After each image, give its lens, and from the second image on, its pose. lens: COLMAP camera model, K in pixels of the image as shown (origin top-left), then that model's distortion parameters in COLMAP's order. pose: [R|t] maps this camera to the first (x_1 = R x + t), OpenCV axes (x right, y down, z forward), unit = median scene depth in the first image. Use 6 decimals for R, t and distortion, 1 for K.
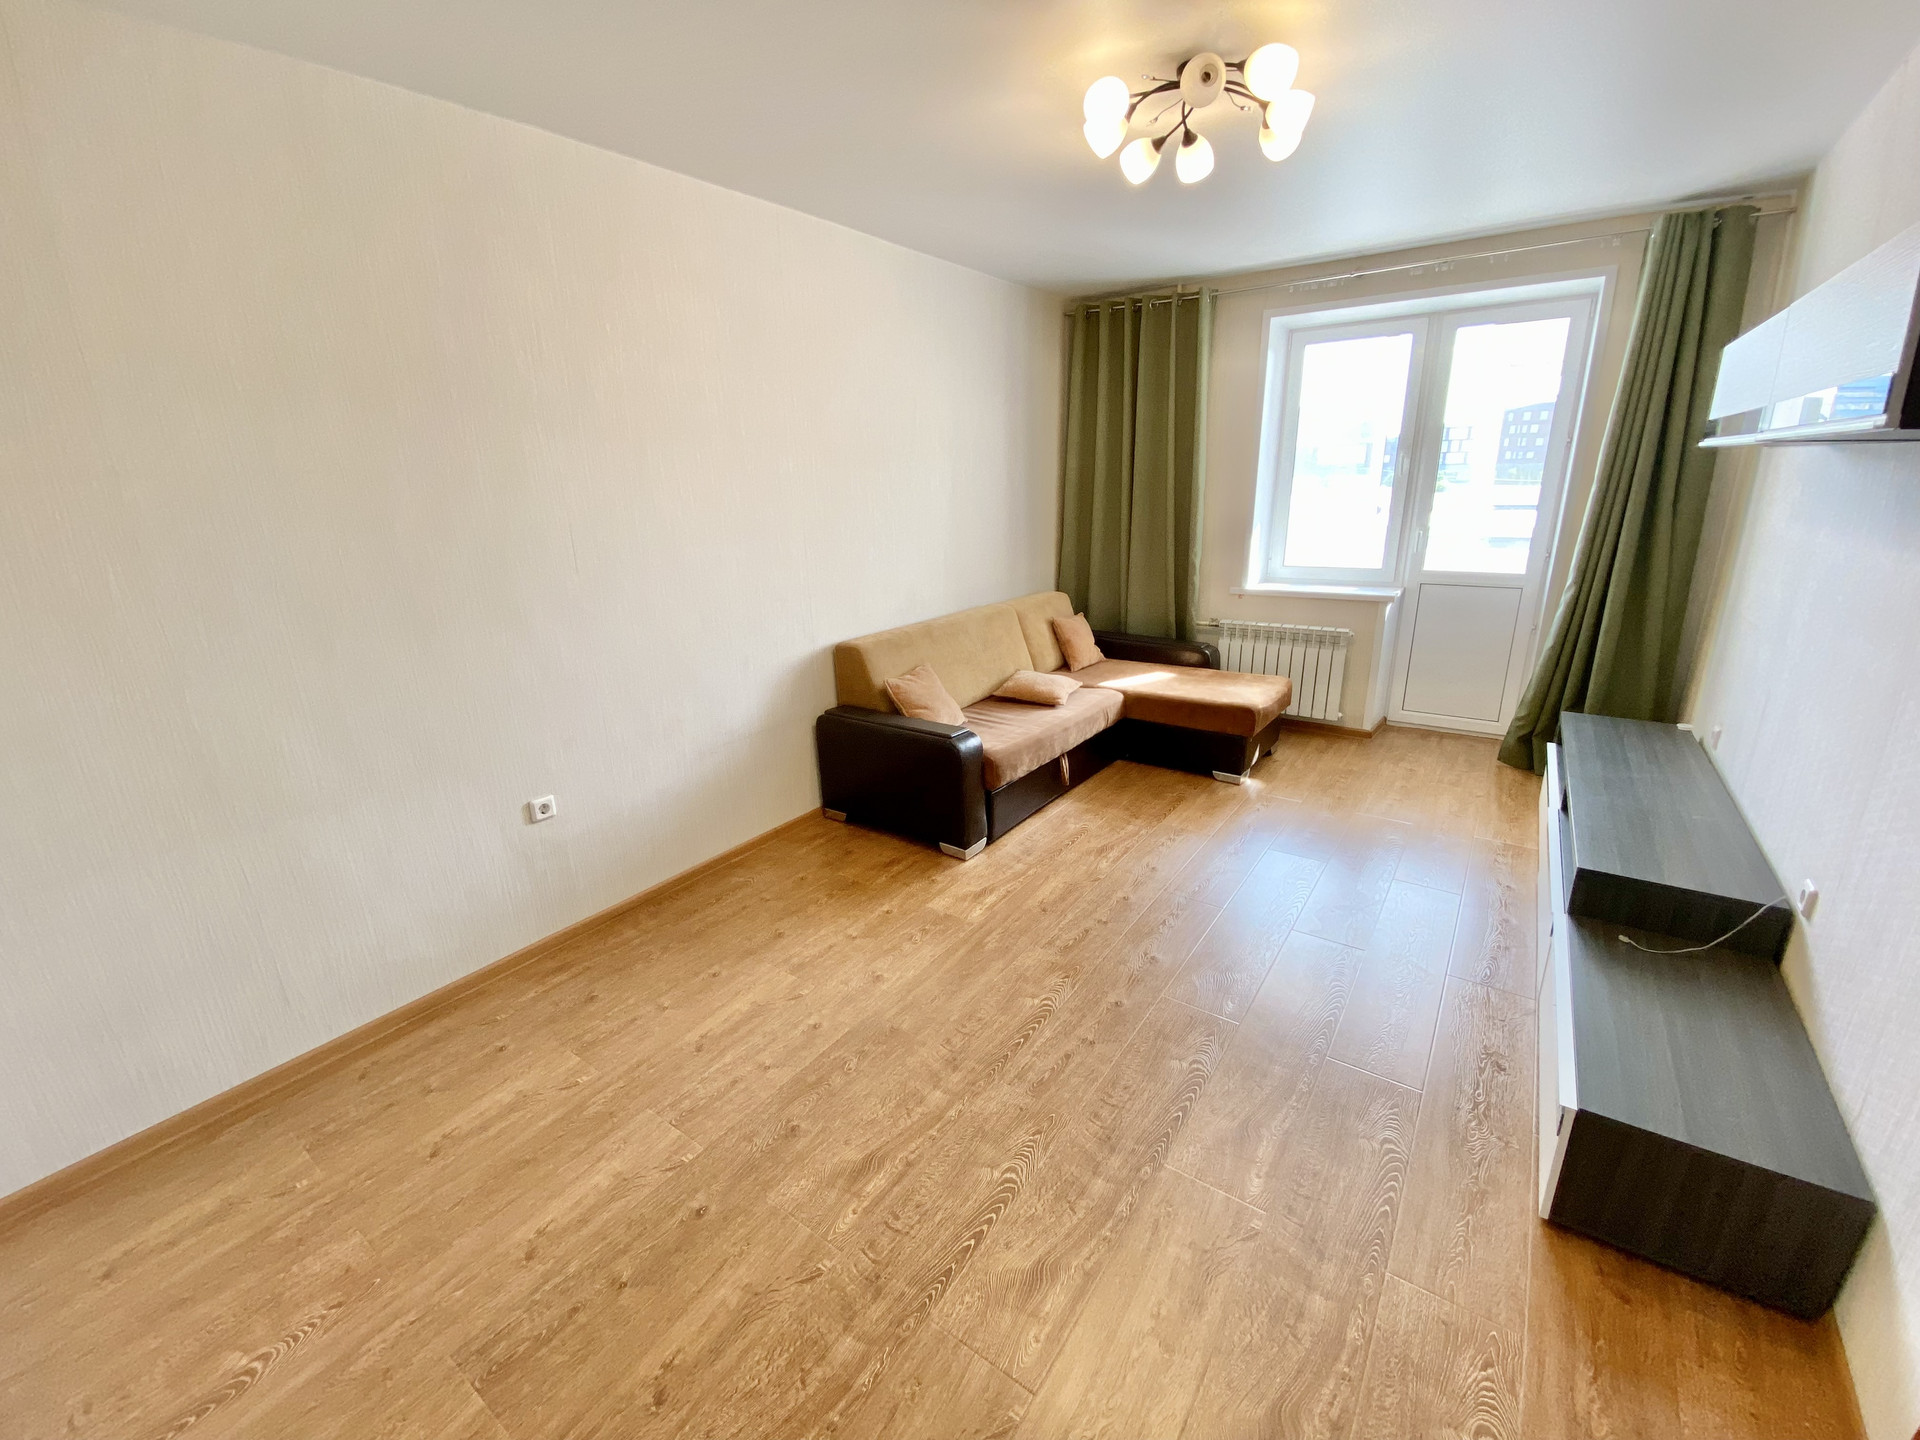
lens RADIAL K [[779.7, 0, 957.0], [0, 779.7, 722.8], [0, 0, 1]] dist [0.043013, -0.031962]
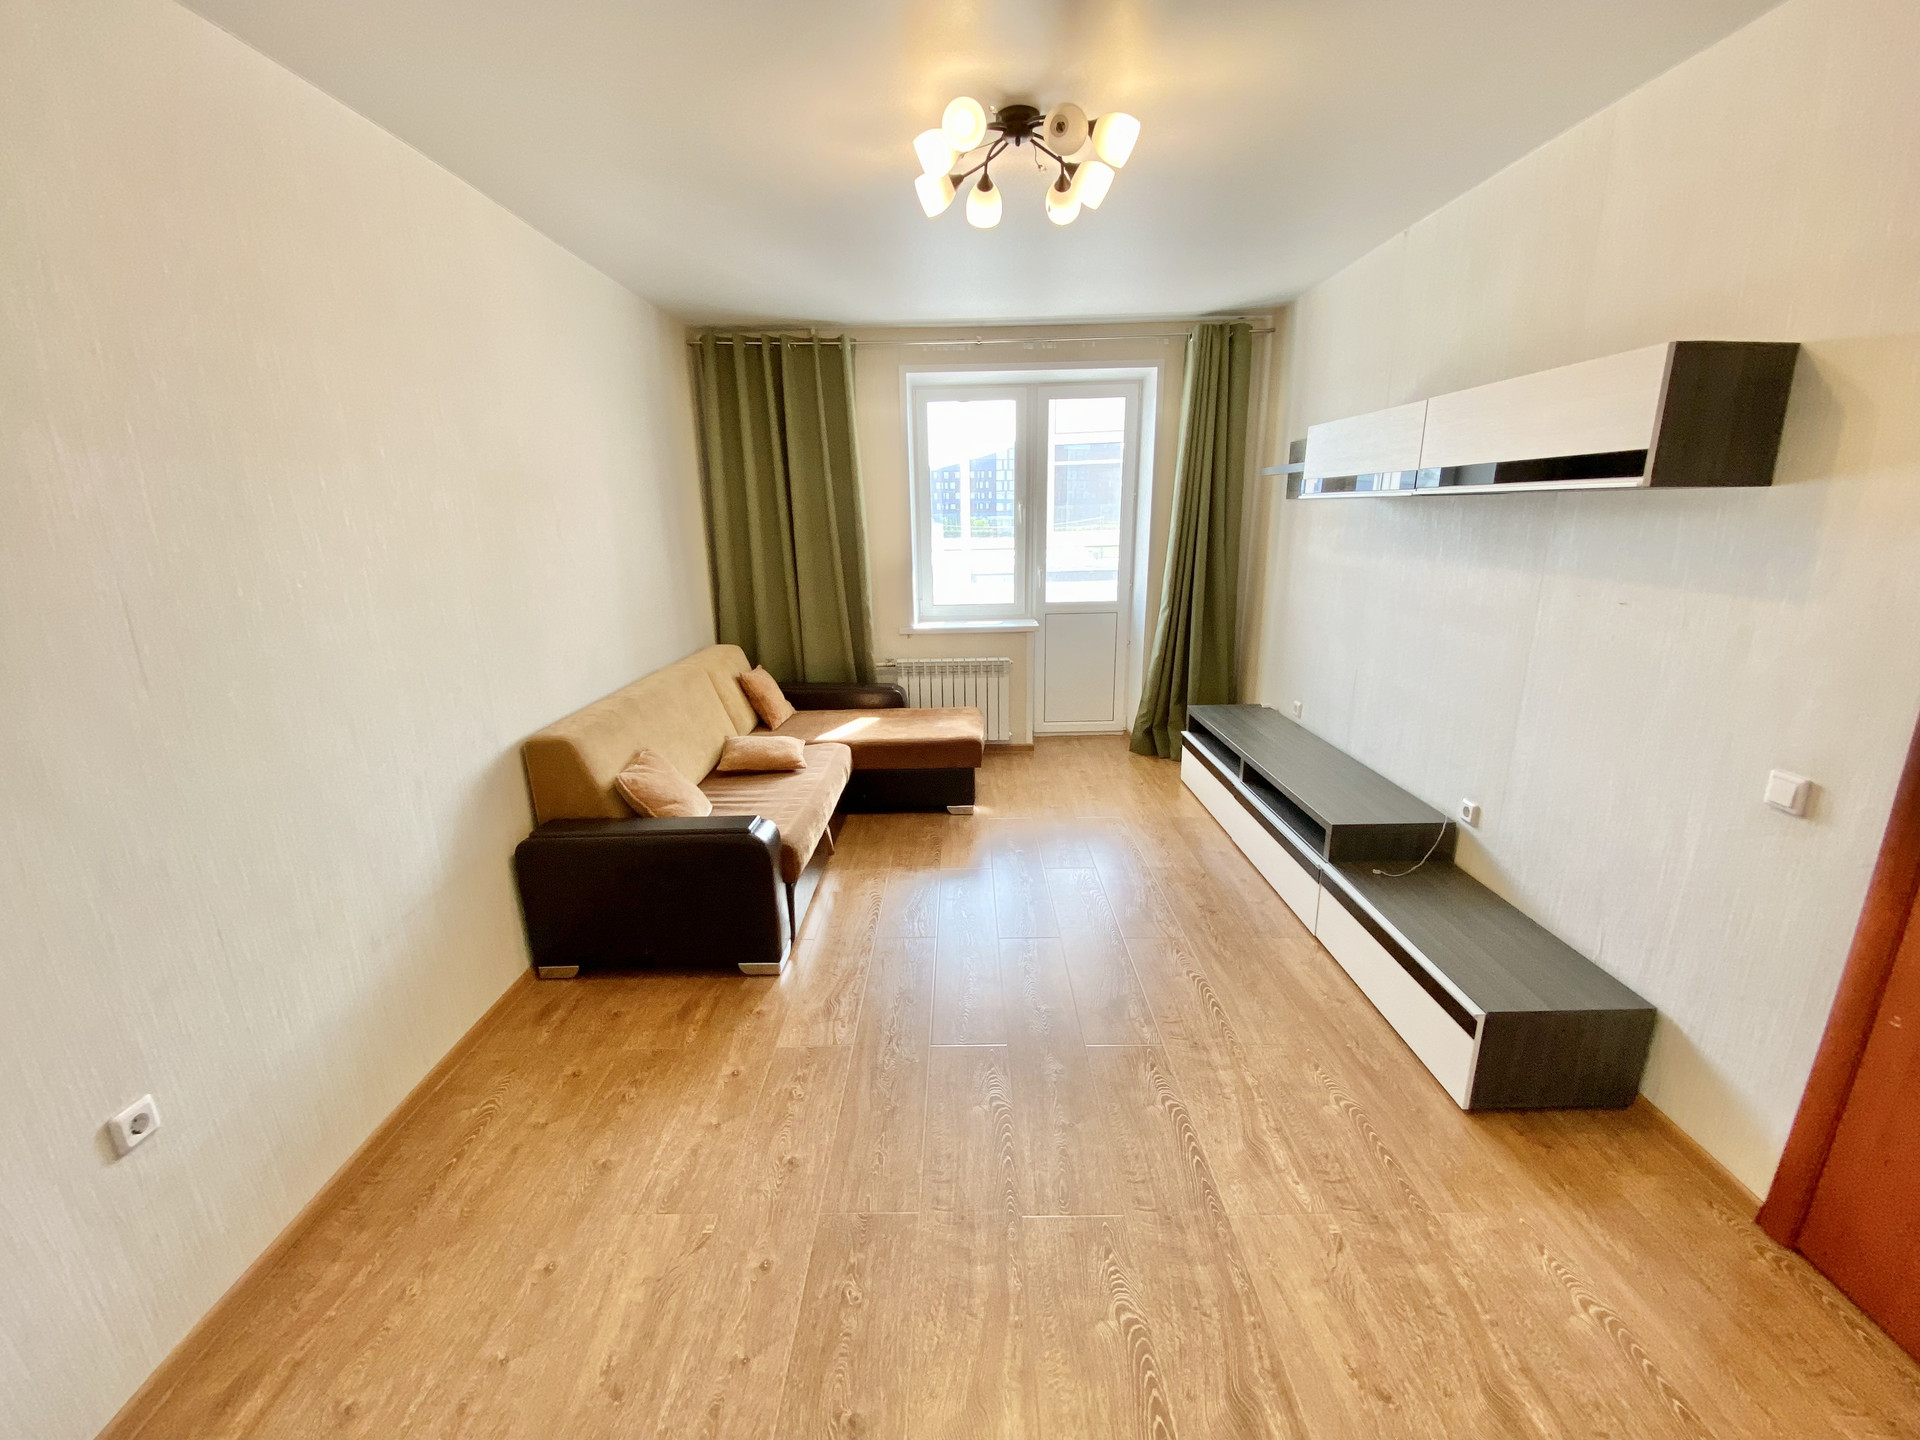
lens RADIAL K [[784.7, 0, 955.7], [0, 784.7, 723.8], [0, 0, 1]] dist [0.022871, -0.021779]
pose [[0.817053, -0.140639, 0.559147, -0.242165], [0.169548, 0.985522, 0.000130, -0.048997], [-0.551069, 0.094697, 0.829069, 0.166175]]
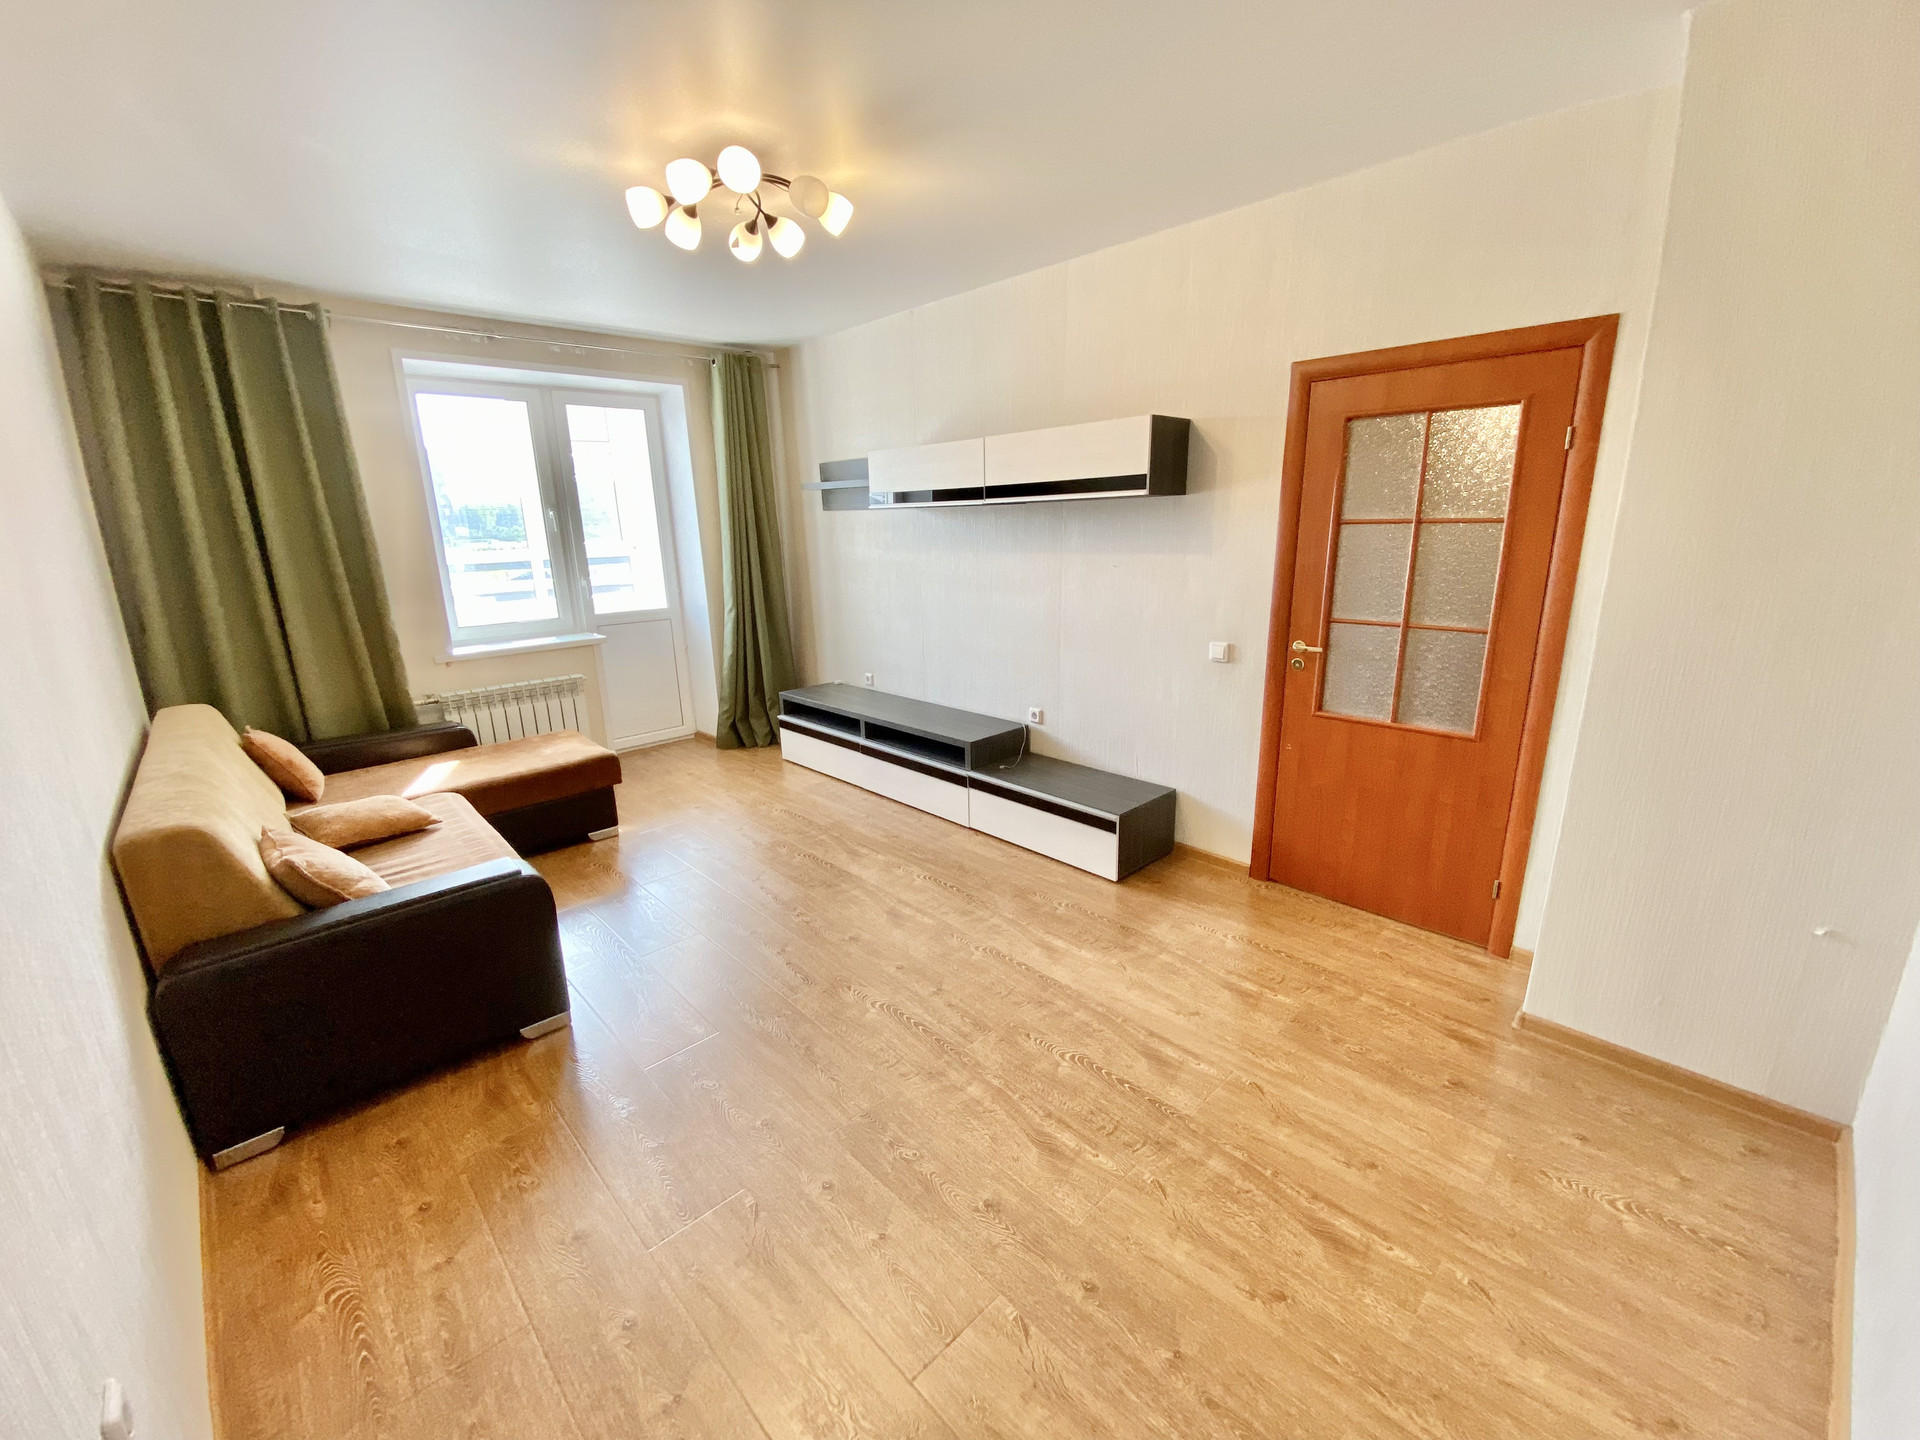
lens RADIAL K [[779.7, 0, 957.0], [0, 779.7, 722.8], [0, 0, 1]] dist [0.043013, -0.031962]
pose [[0.187987, -0.227998, 0.955342, -0.525469], [0.311004, 0.936450, 0.162291, -0.089868], [-0.931631, 0.266607, 0.246949, 0.364167]]
